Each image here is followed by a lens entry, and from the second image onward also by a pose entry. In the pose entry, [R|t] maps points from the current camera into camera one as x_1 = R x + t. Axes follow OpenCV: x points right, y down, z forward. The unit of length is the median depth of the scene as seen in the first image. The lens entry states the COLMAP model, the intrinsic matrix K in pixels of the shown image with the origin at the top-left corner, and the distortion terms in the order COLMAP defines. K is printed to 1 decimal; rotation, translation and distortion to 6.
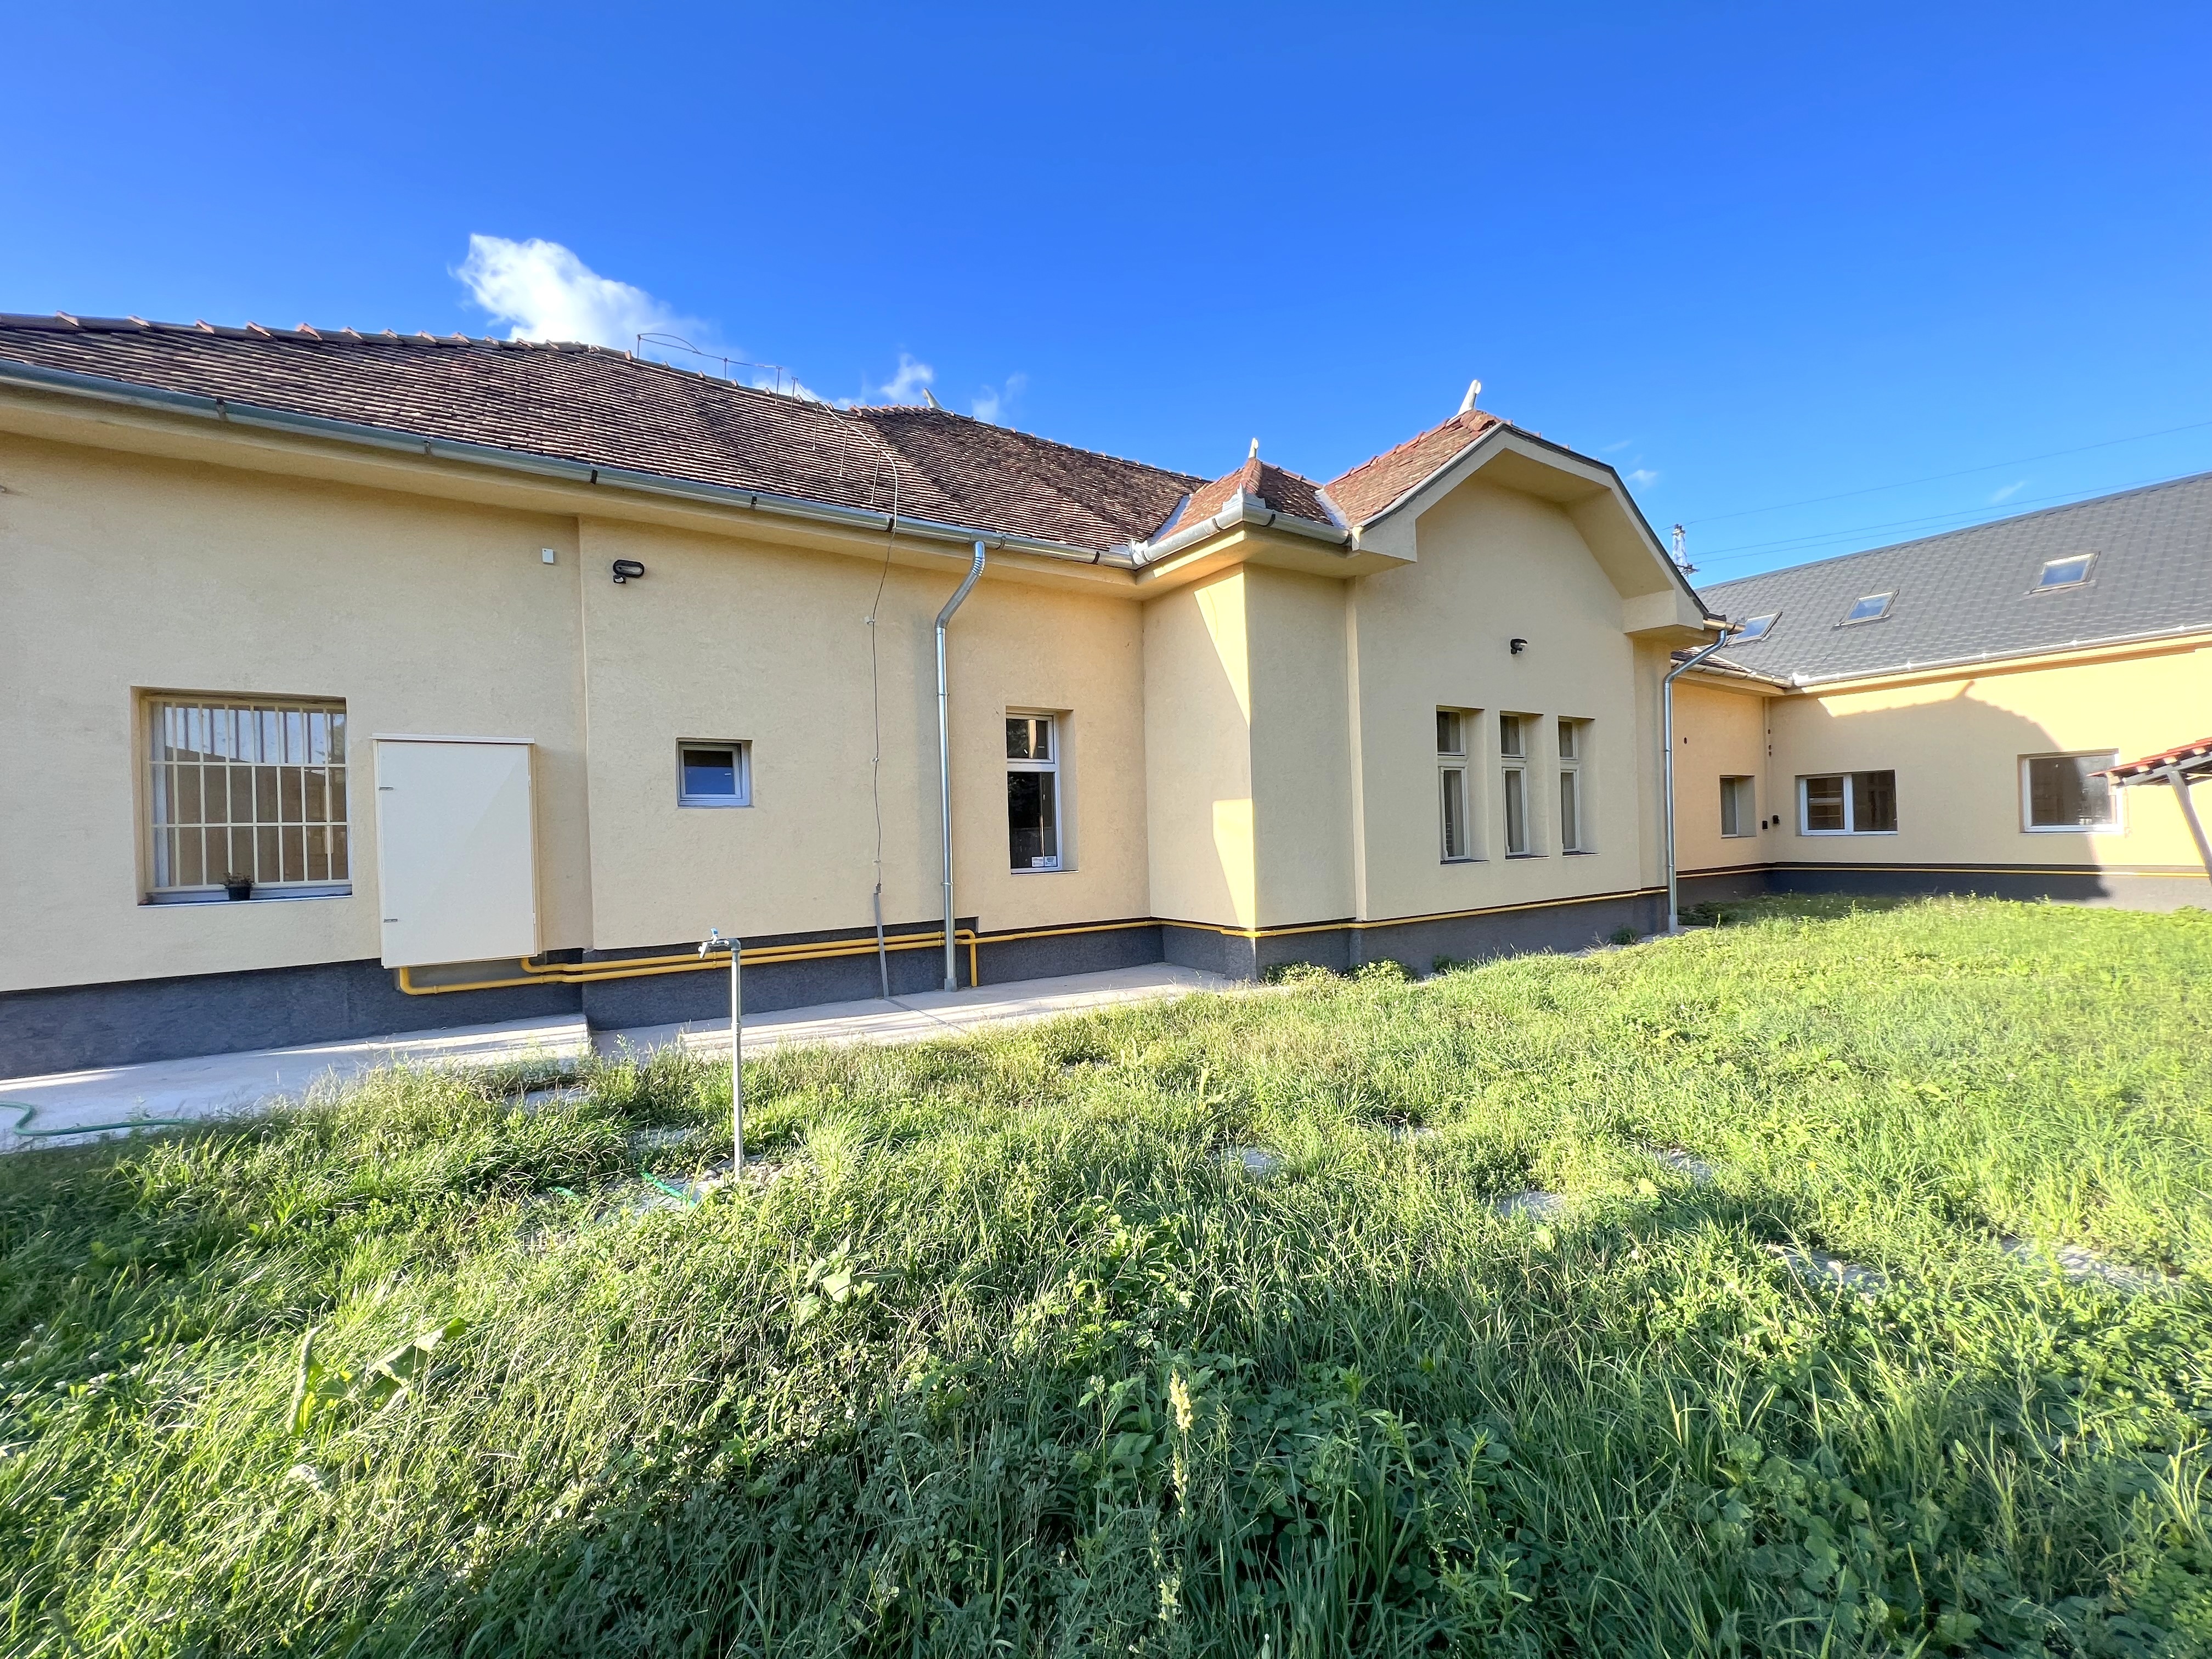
lens RADIAL K [[887.7, 0, 1103.9], [0, 887.7, 828.6], [0, 0, 1]] dist [-0.009231, 0.000987]
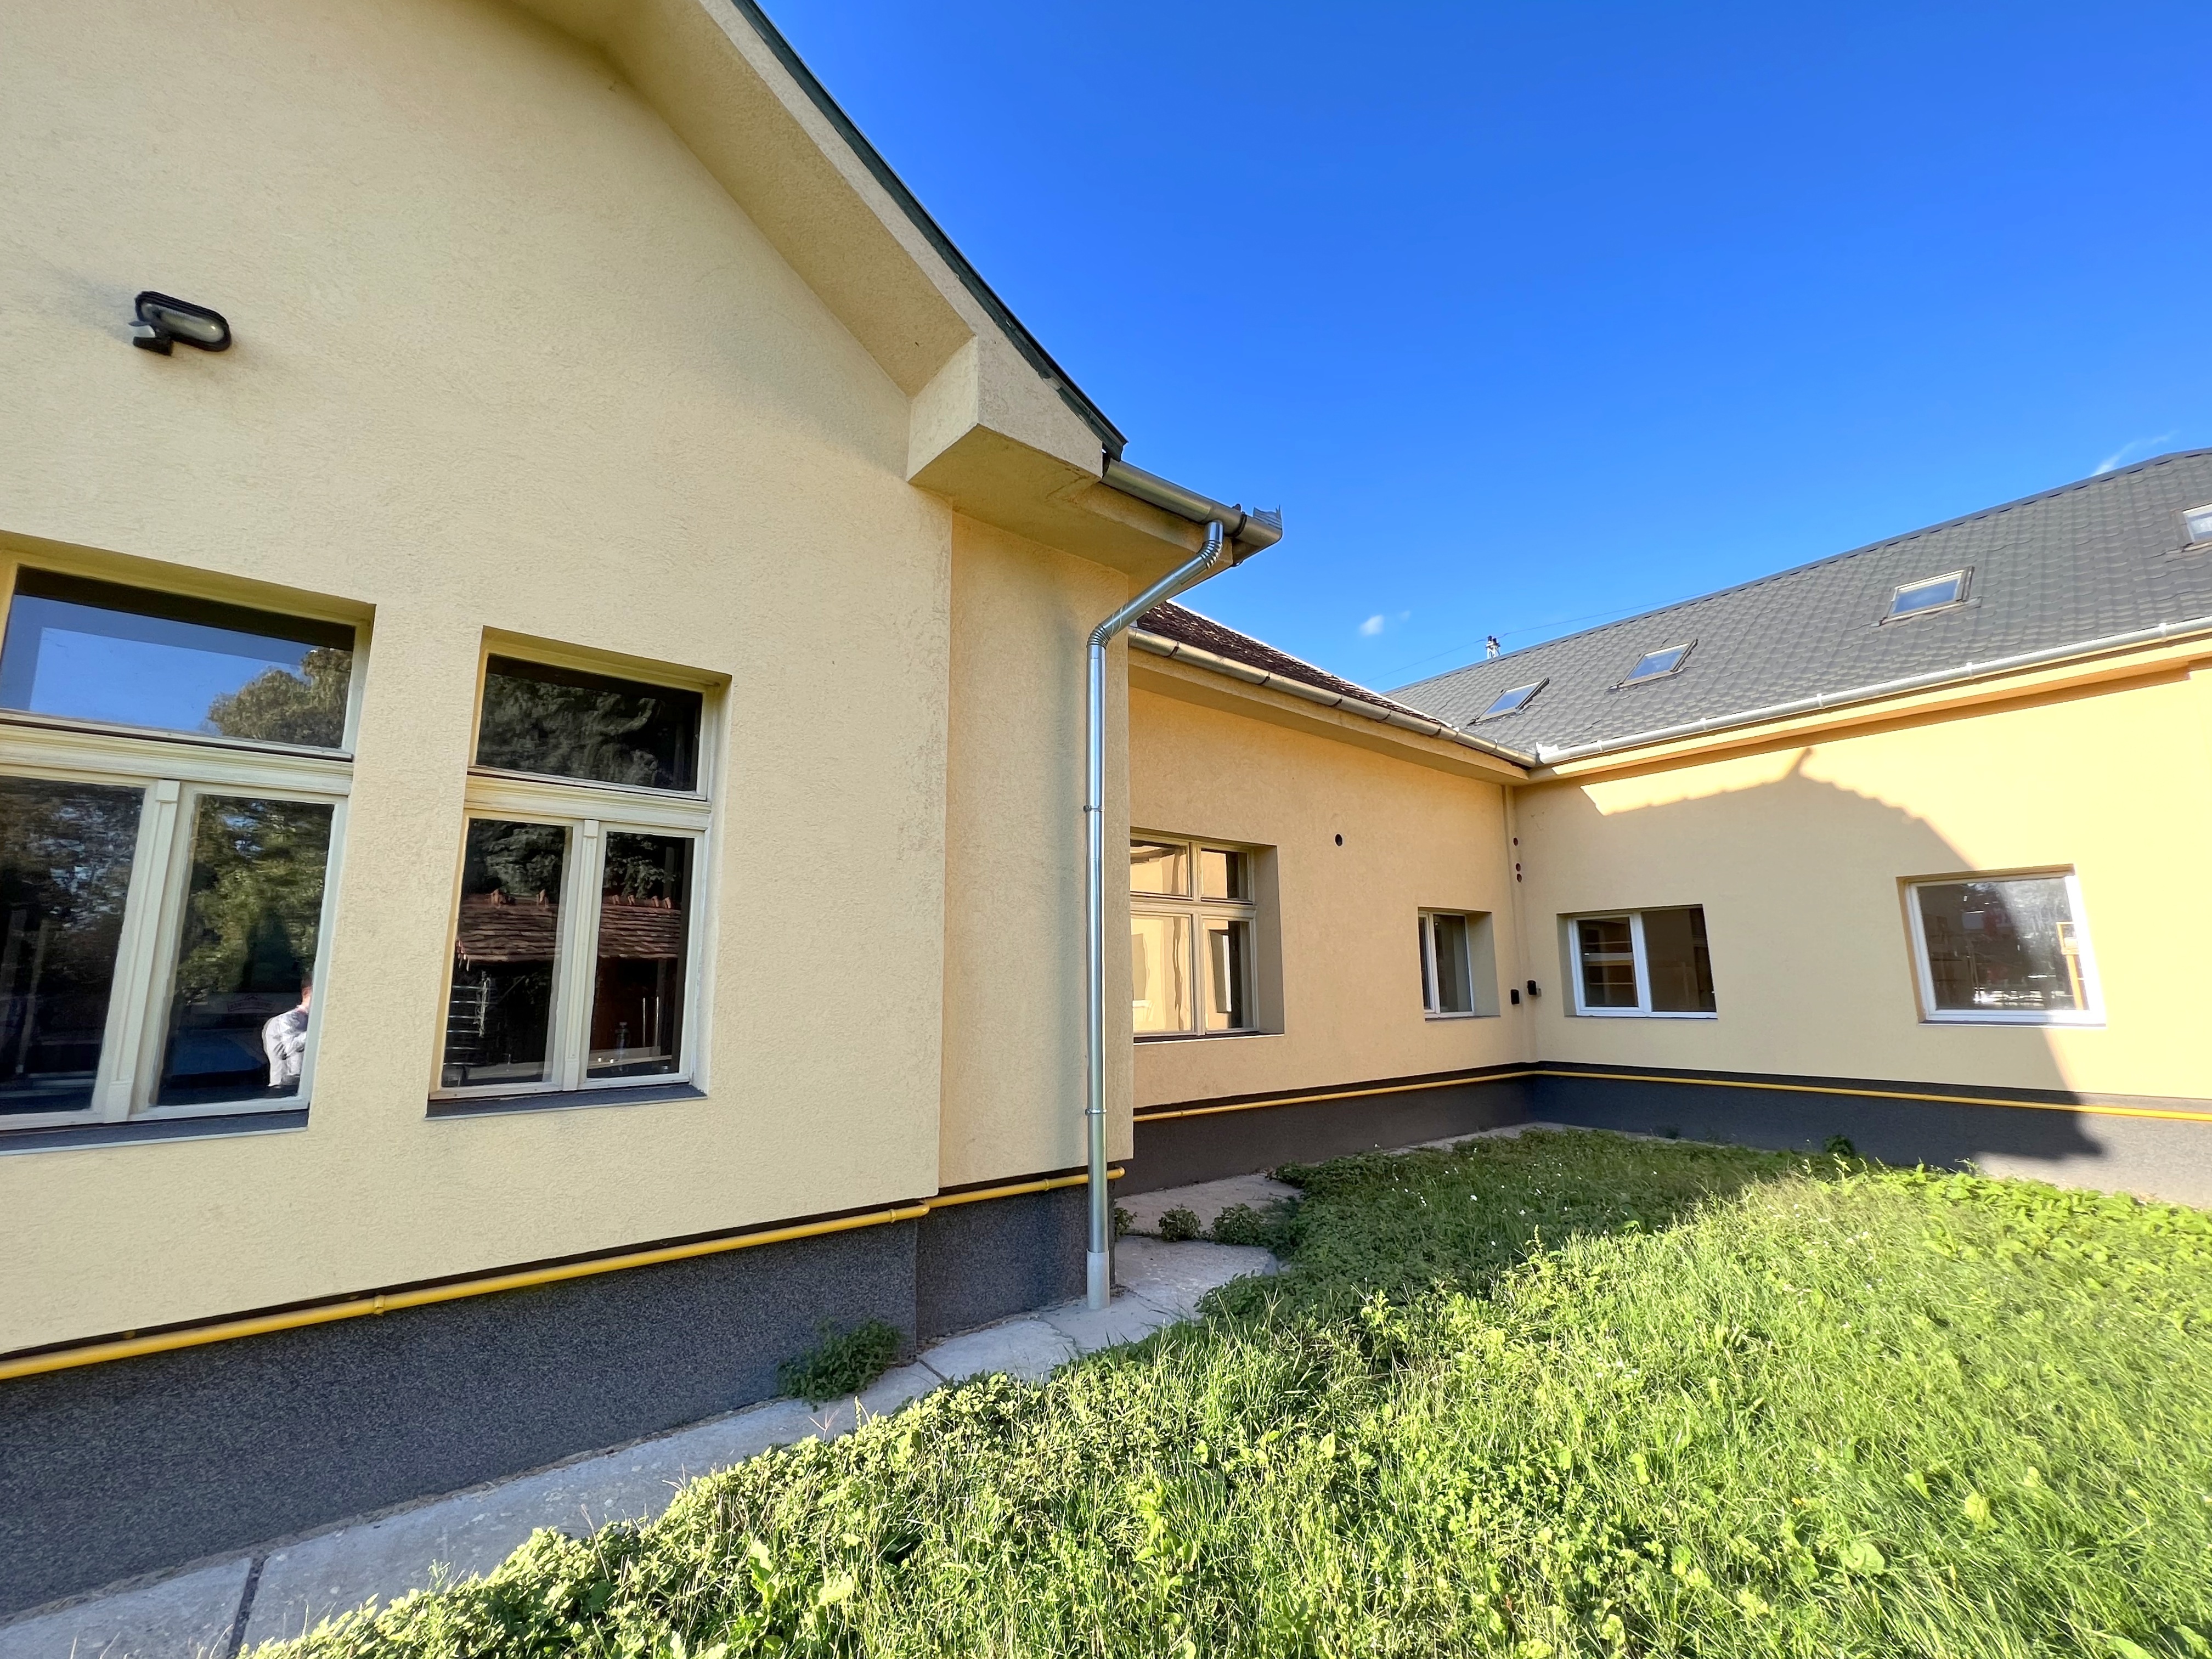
lens RADIAL K [[887.7, 0, 1122.7], [0, 887.7, 824.2], [0, 0, 1]] dist [-0.009231, 0.000987]
pose [[0.995138, 0.036307, 0.091553, 0.769818], [-0.019522, 0.983842, -0.177971, -0.013320], [-0.096535, 0.175319, 0.979768, 0.765201]]
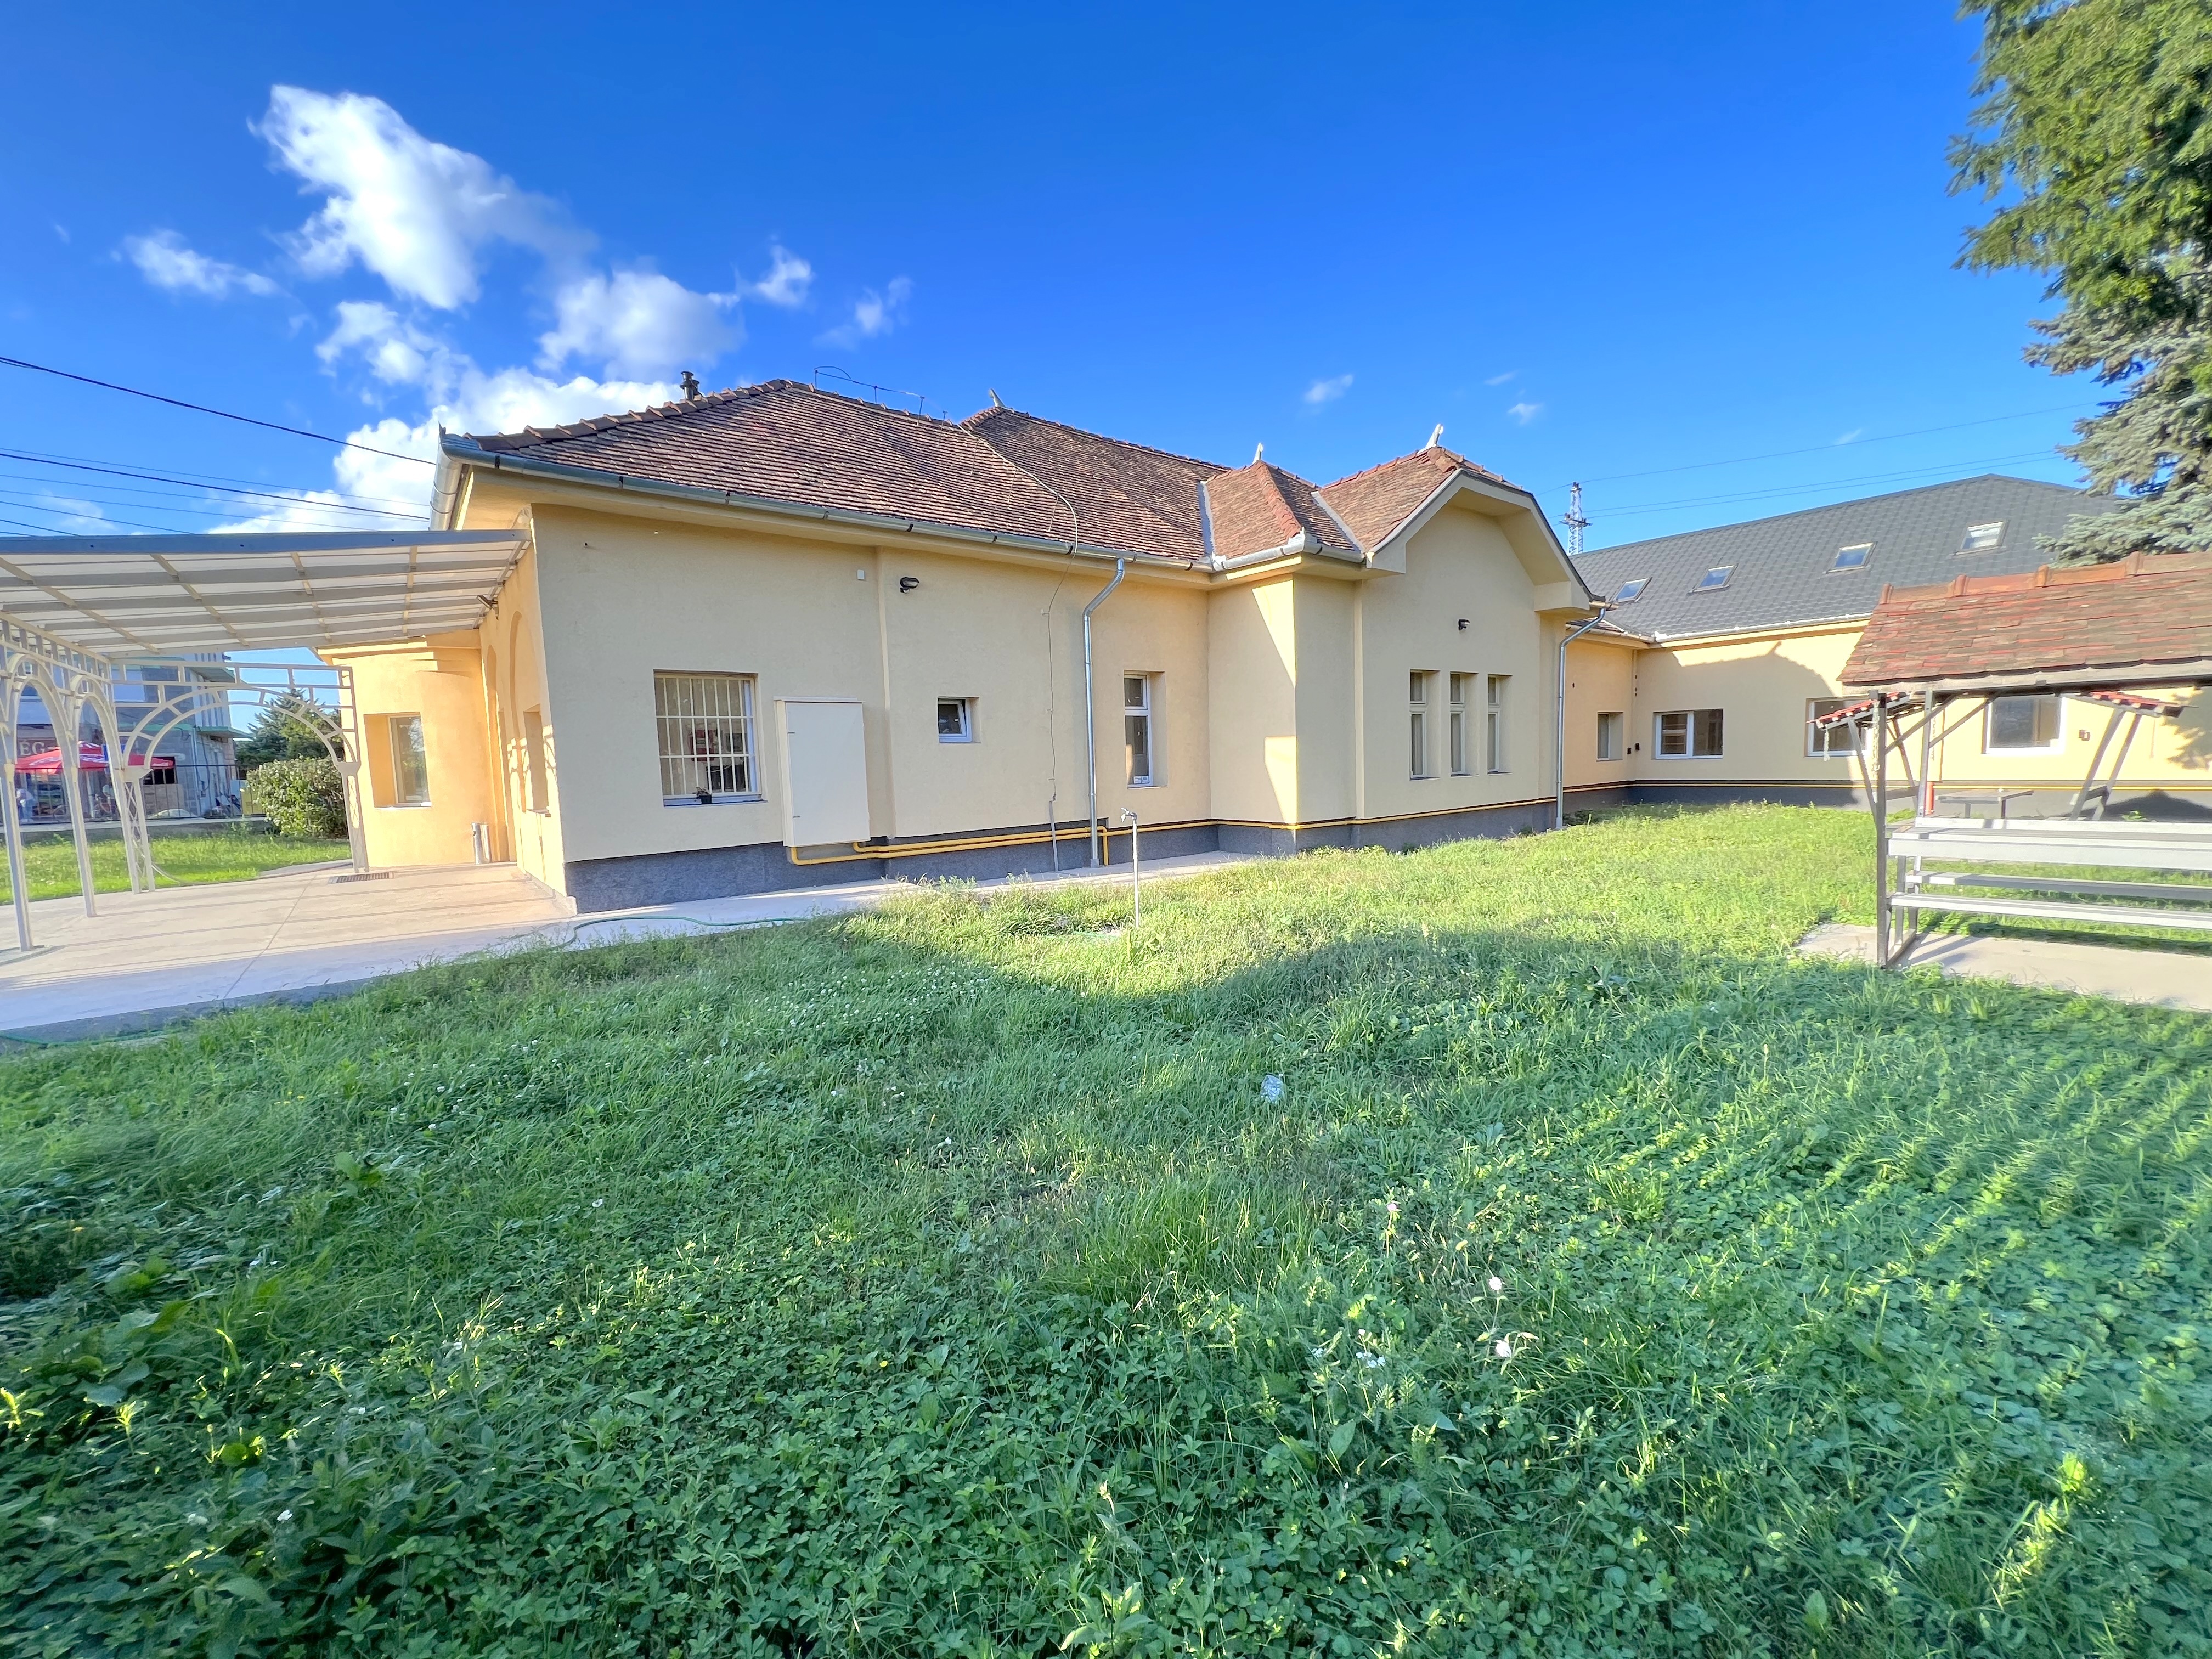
lens RADIAL K [[887.7, 0, 1091.5], [0, 887.7, 836.6], [0, 0, 1]] dist [-0.009231, 0.000987]
pose [[0.995903, -0.014822, 0.089204, -0.264856], [0.007010, 0.996161, 0.087256, 0.003097], [-0.090155, -0.086273, 0.992184, -0.391493]]
